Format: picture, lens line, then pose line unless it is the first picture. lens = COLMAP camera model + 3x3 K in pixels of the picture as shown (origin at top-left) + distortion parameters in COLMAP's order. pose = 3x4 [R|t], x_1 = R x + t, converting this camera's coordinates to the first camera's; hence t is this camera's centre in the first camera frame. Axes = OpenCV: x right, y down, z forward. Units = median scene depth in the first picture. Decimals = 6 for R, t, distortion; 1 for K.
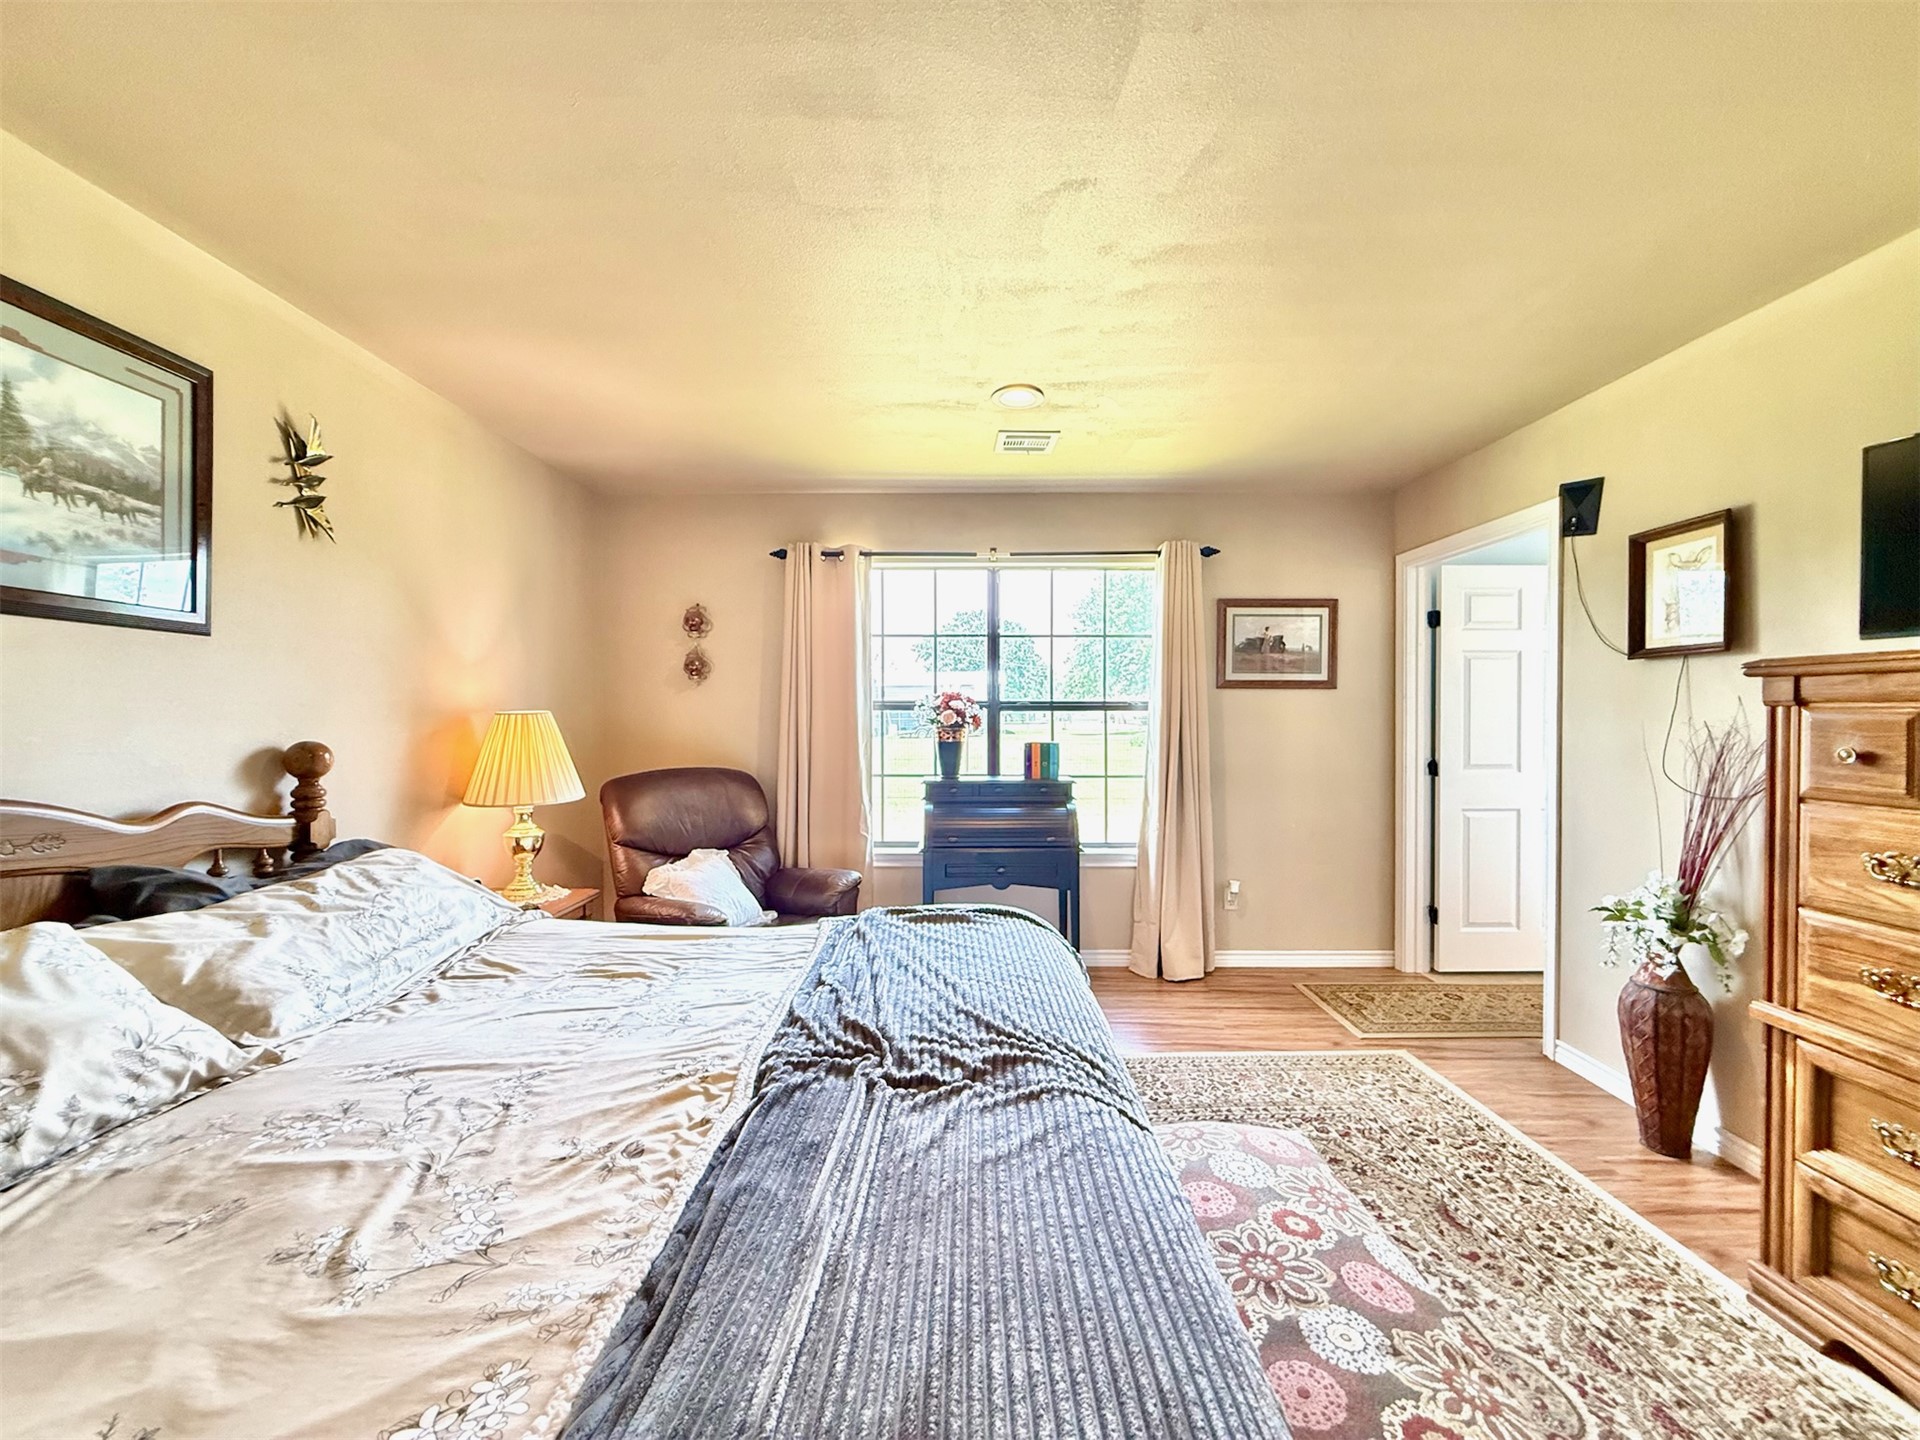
lens RADIAL K [[762.3, 0, 955.0], [0, 762.3, 720.4], [0, 0, 1]] dist [-0.001433, 0.000397]
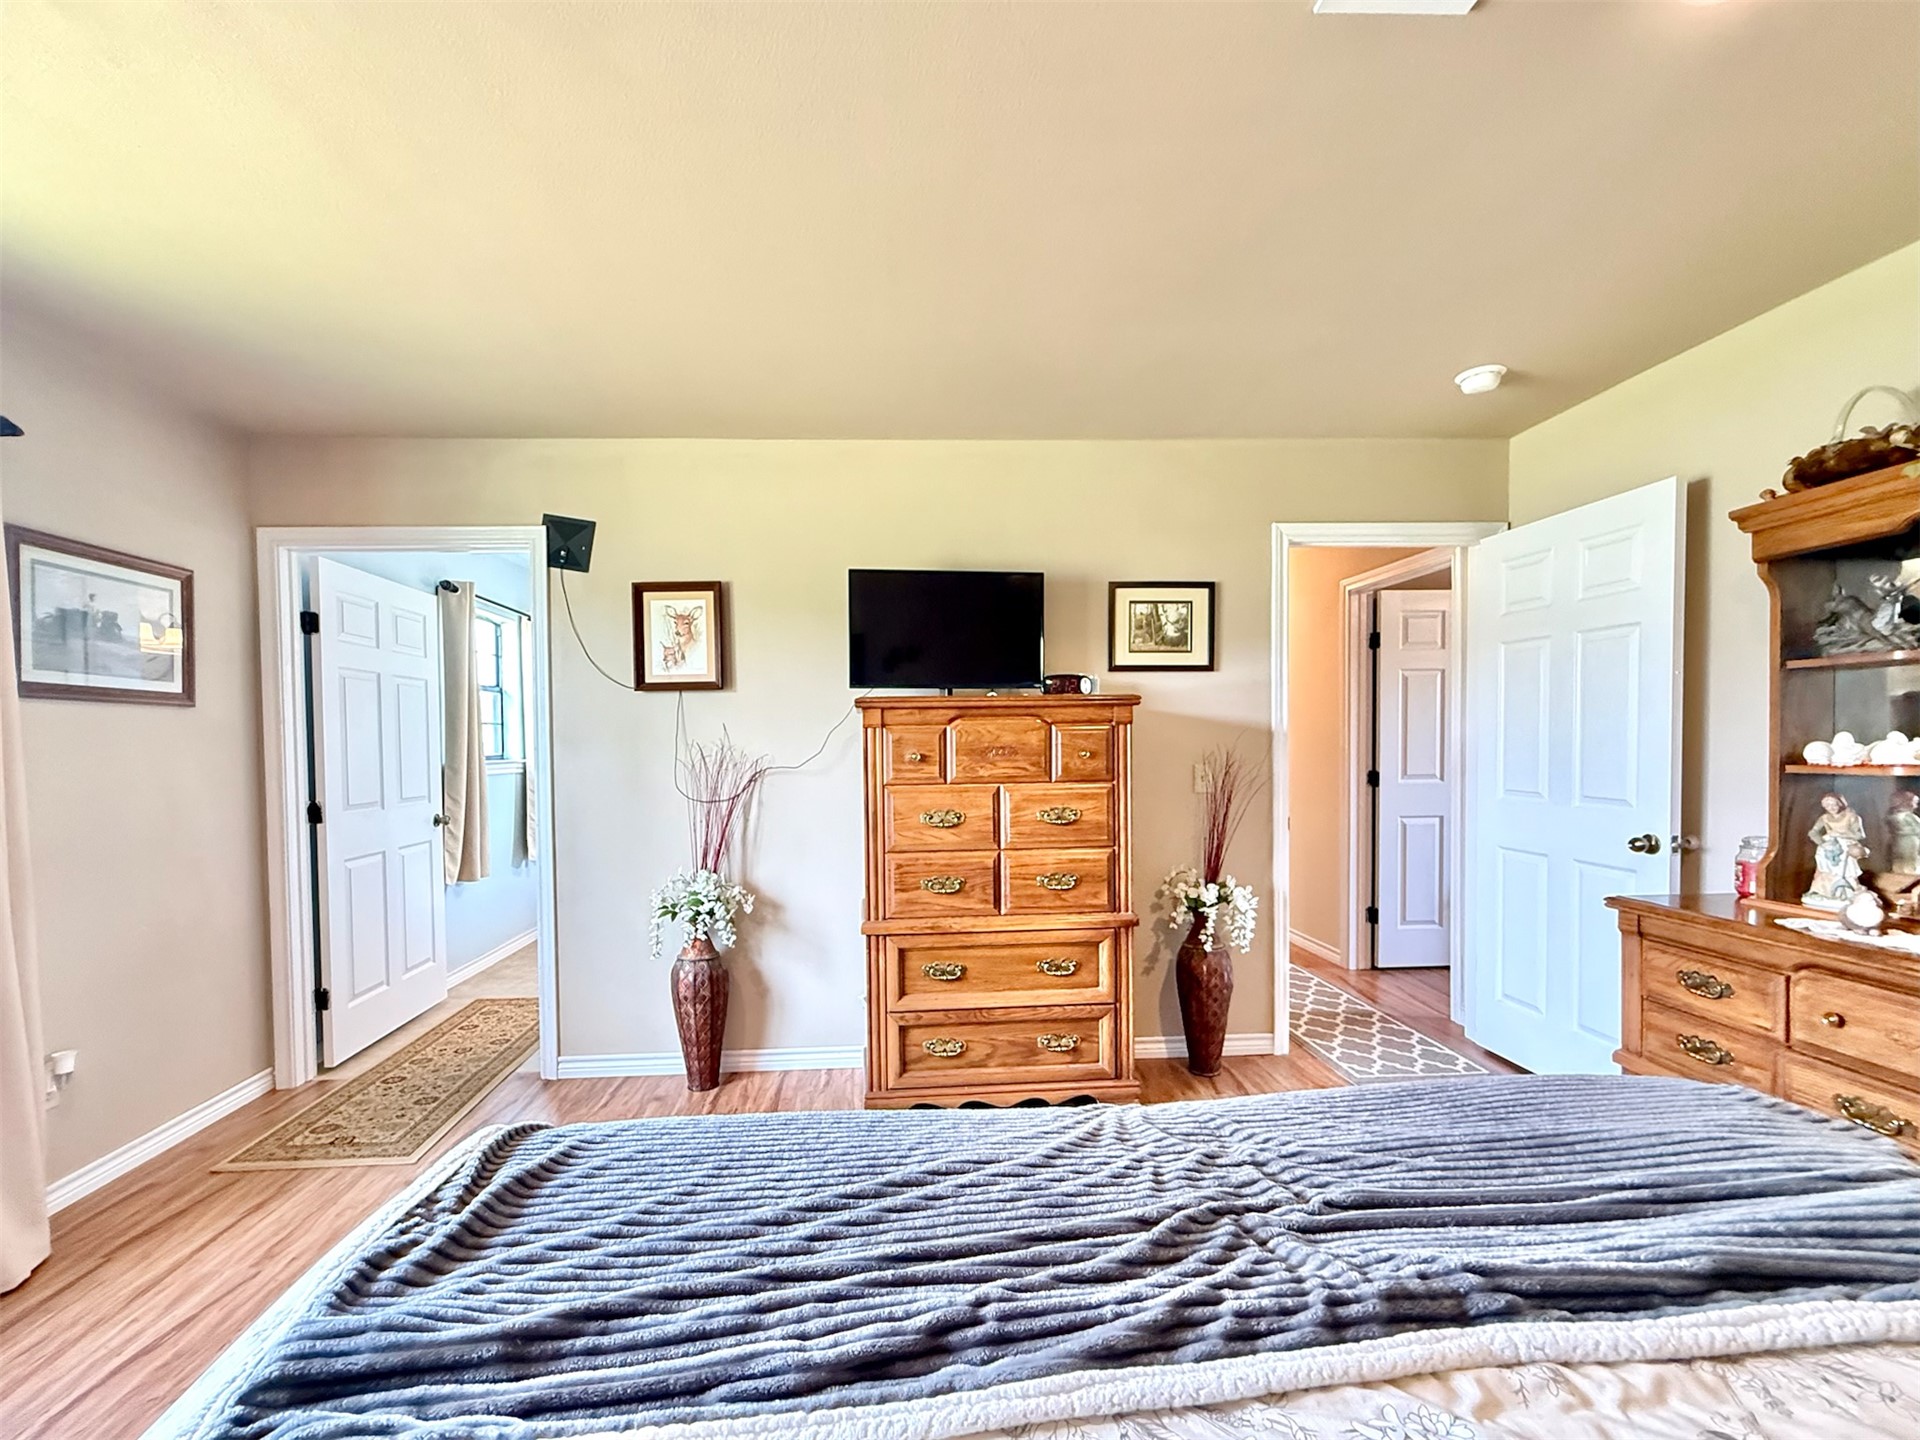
lens RADIAL K [[835.6, 0, 928.6], [0, 835.6, 762.3], [0, 0, 1]] dist [0.001081, 0.000209]
pose [[-0.057394, -0.024448, 0.998052, -0.406003], [0.025743, 0.999331, 0.025960, 0.006420], [-0.998020, 0.027182, -0.056726, 0.644713]]
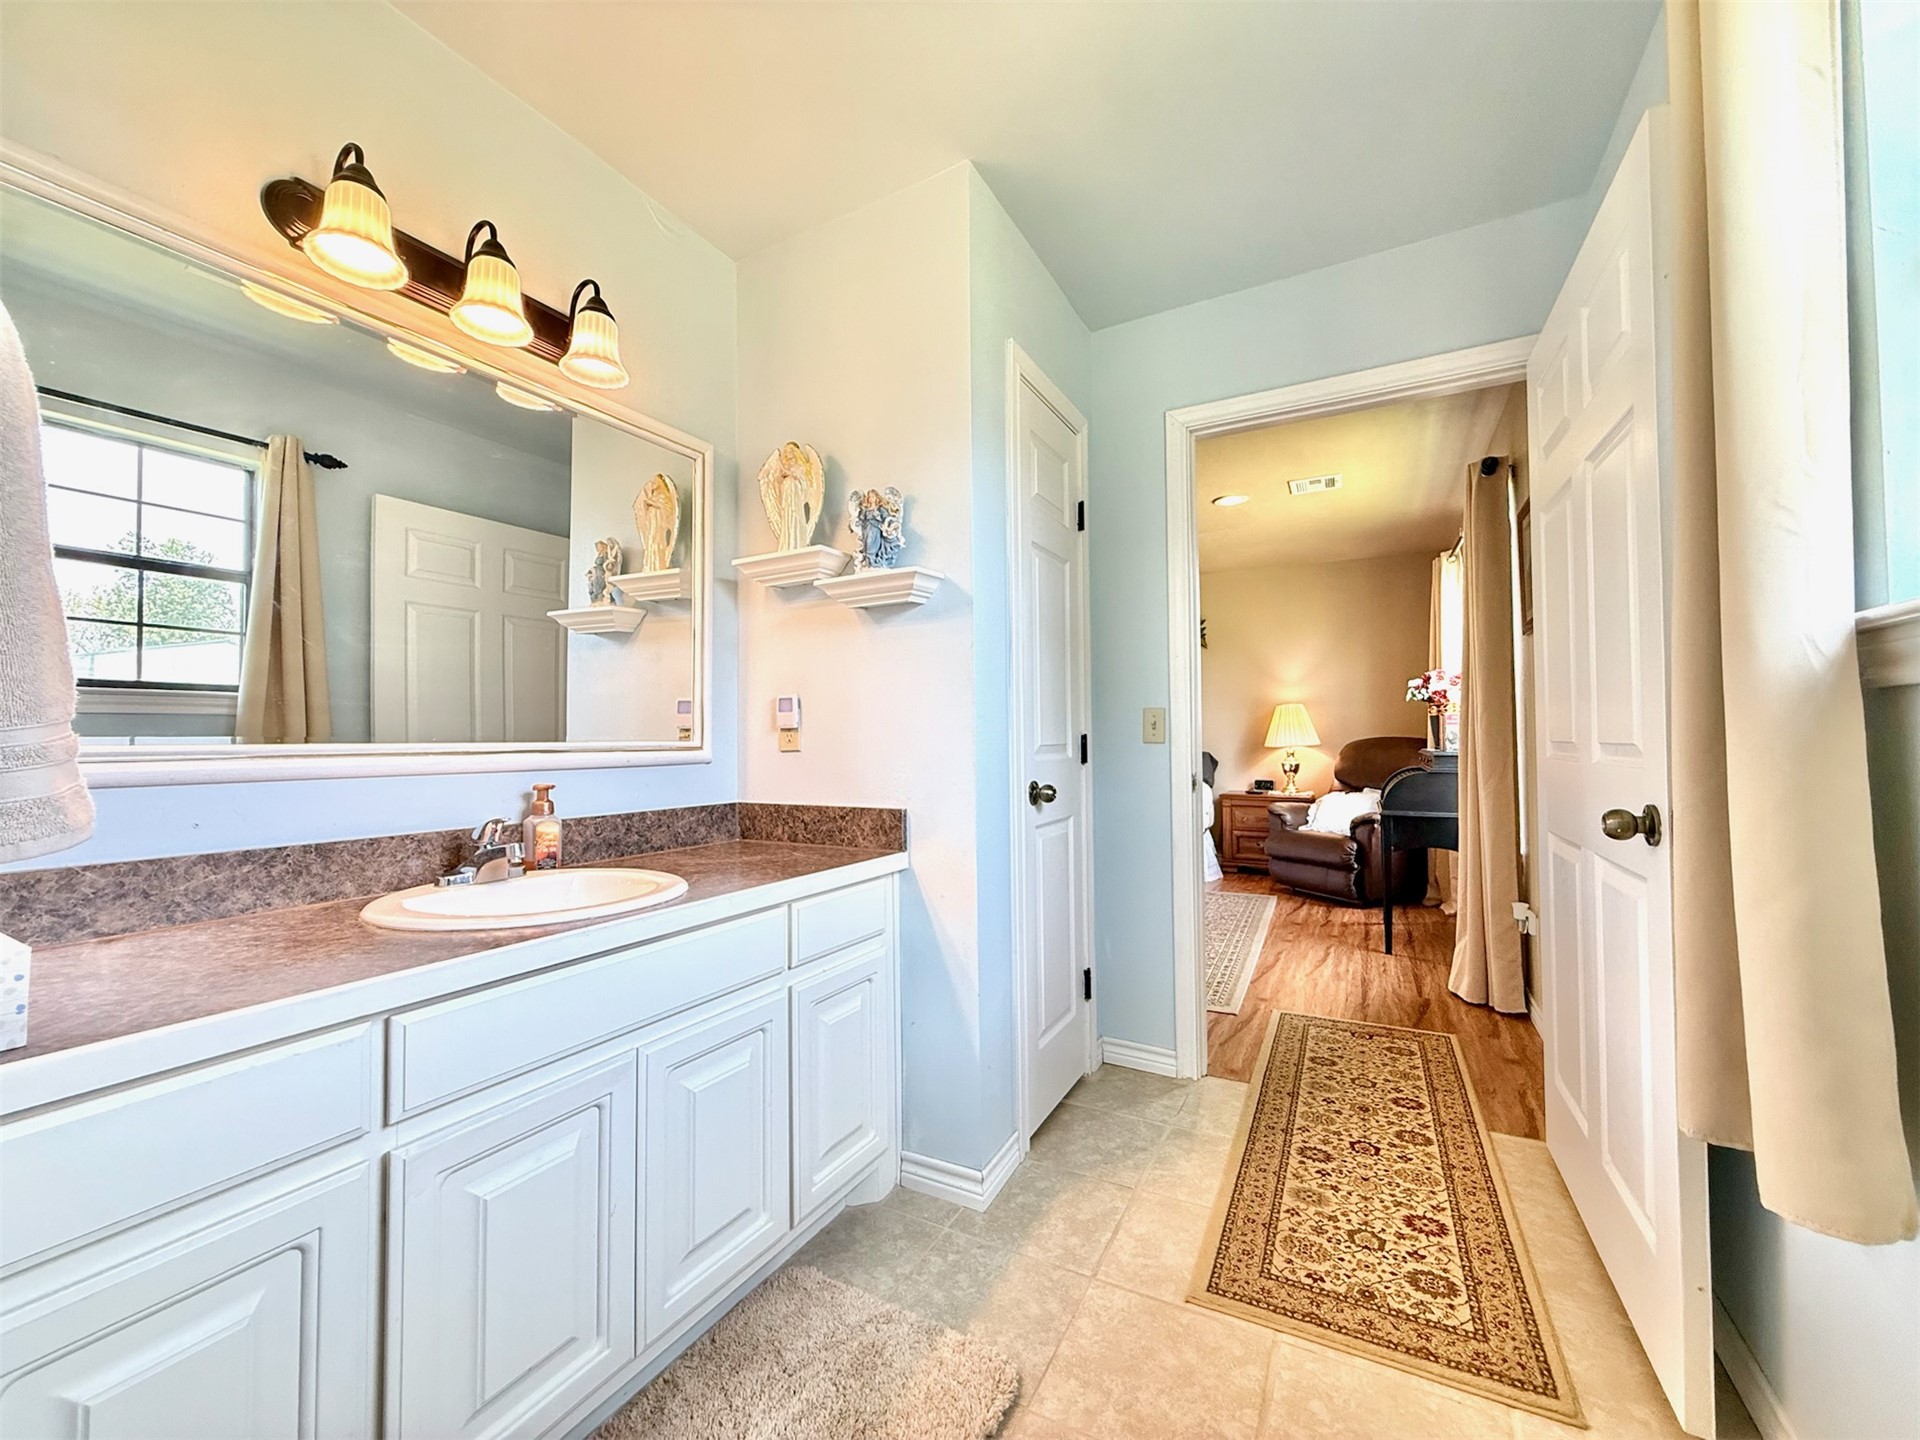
lens RADIAL K [[764.3, 0, 955.9], [0, 764.3, 721.2], [0, 0, 1]] dist [-0.000555, 0.000588]
pose [[-0.472036, -0.016140, -0.881432, 1.958233], [0.002434, 0.999805, -0.019611, 0.084603], [0.881576, -0.011402, -0.471905, 1.371035]]
